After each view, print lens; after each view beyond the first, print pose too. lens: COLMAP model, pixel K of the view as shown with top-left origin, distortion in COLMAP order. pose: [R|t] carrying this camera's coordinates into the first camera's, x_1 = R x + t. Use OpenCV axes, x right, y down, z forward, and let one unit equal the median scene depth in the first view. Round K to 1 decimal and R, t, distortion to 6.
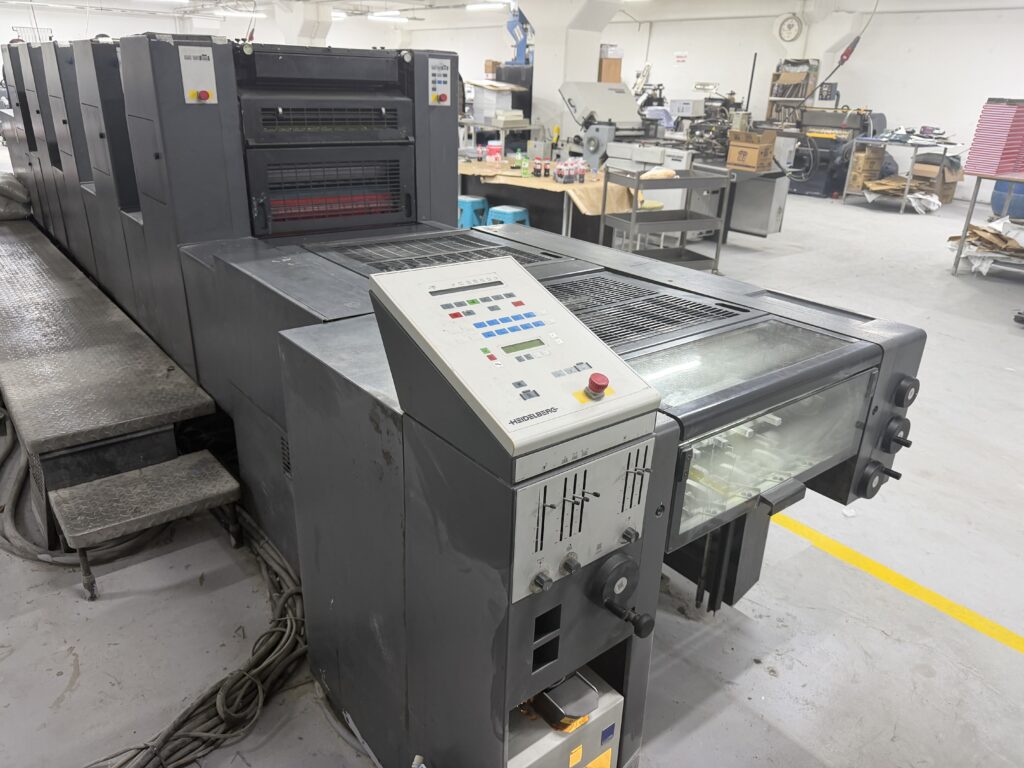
lens RADIAL K [[722.1, 0, 515.4], [0, 722.1, 391.0], [0, 0, 1]] dist [0.054597, -0.072240]
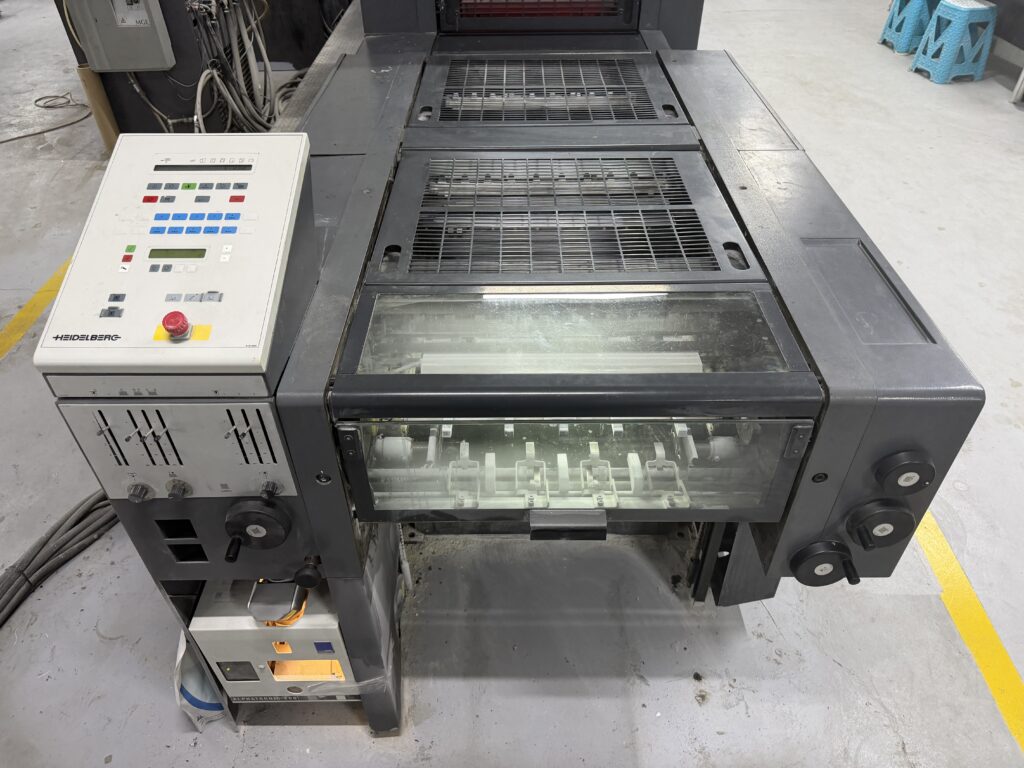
lens RADIAL K [[714.4, 0, 512.0], [0, 714.4, 384.0], [0, 0, 1]] dist [0.048452, -0.069147]
pose [[0.775638, 0.371887, -0.509985, 0.455453], [-0.210646, 0.914184, 0.346261, -0.167270], [0.594990, -0.161147, 0.787412, 0.284049]]
